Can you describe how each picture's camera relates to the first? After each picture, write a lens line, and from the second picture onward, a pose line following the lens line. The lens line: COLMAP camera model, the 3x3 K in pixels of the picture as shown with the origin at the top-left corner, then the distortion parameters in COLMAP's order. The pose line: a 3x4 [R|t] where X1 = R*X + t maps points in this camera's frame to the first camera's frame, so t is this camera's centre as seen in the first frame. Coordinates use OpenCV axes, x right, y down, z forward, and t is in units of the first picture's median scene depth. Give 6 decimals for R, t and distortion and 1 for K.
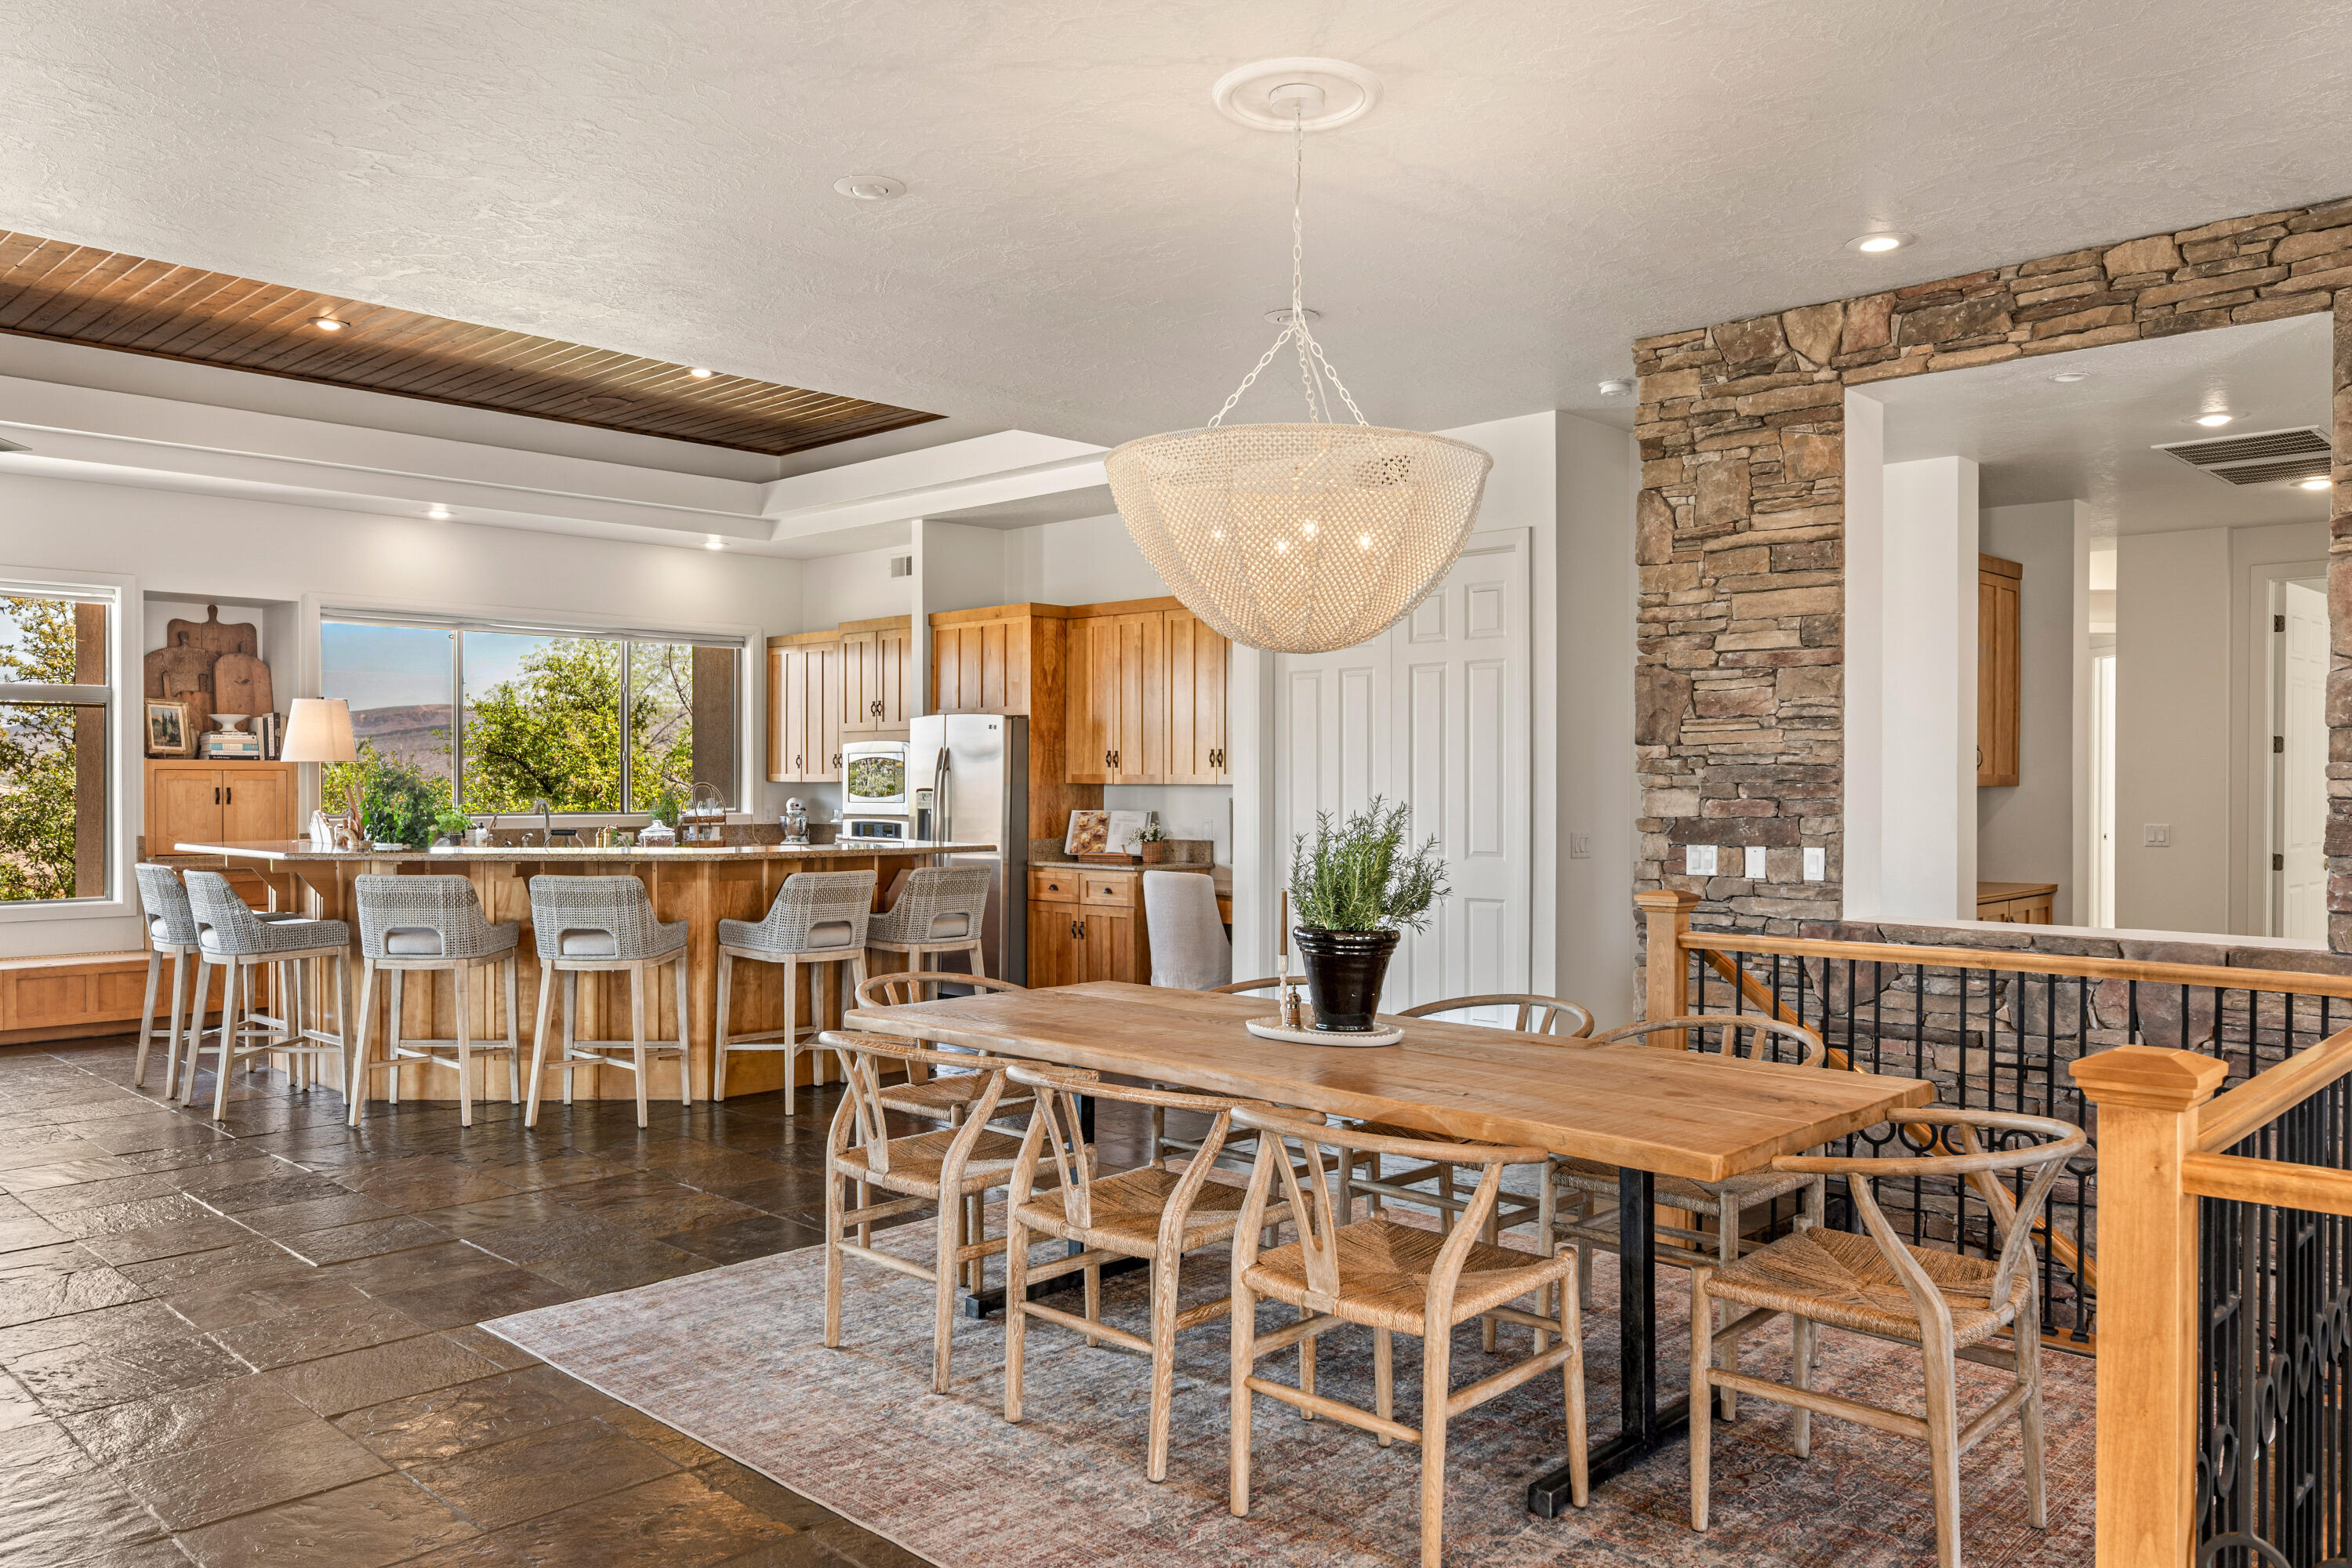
lens RADIAL K [[1711.3, 0, 1175.8], [0, 1711.3, 791.3], [0, 0, 1]] dist [0.003999, 0.000463]
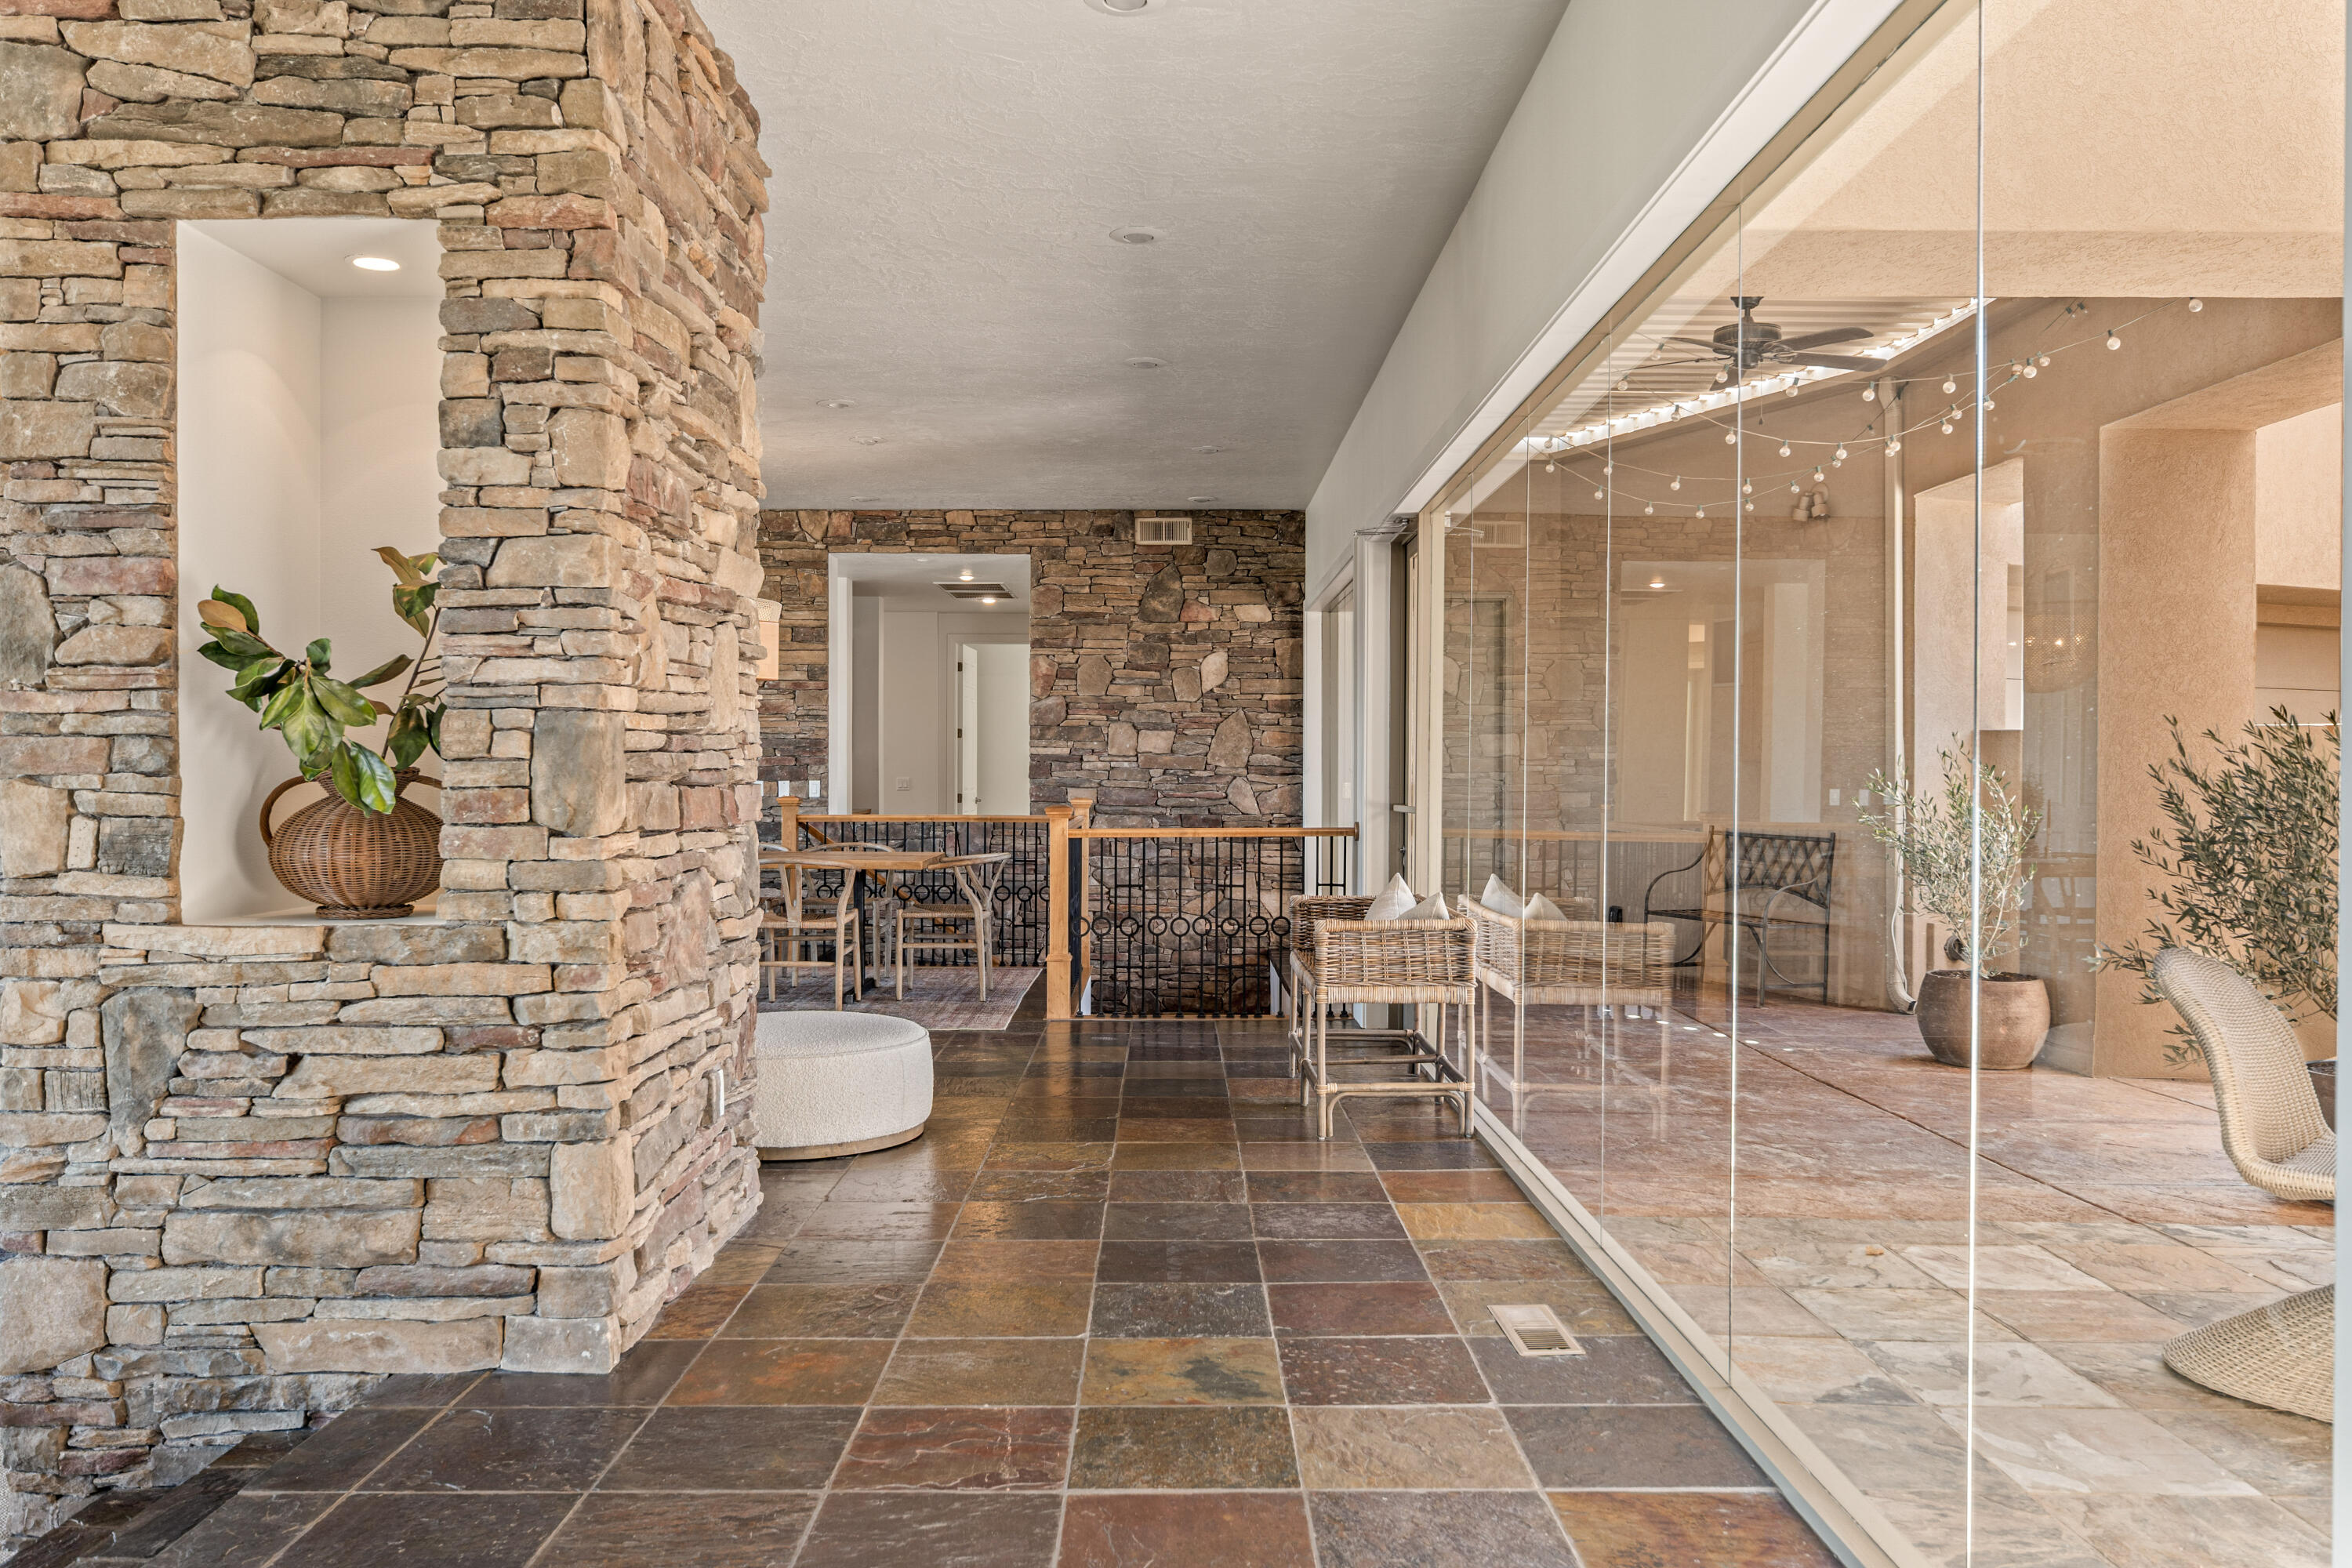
lens RADIAL K [[1896.4, 0, 1177.0], [0, 1896.4, 782.7], [0, 0, 1]] dist [0.000285, 0.000012]
pose [[0.719571, -0.001684, 0.694417, -0.870623], [0.000481, 0.999998, 0.001927, 0.031743], [-0.694419, -0.001052, 0.719570, -0.900359]]
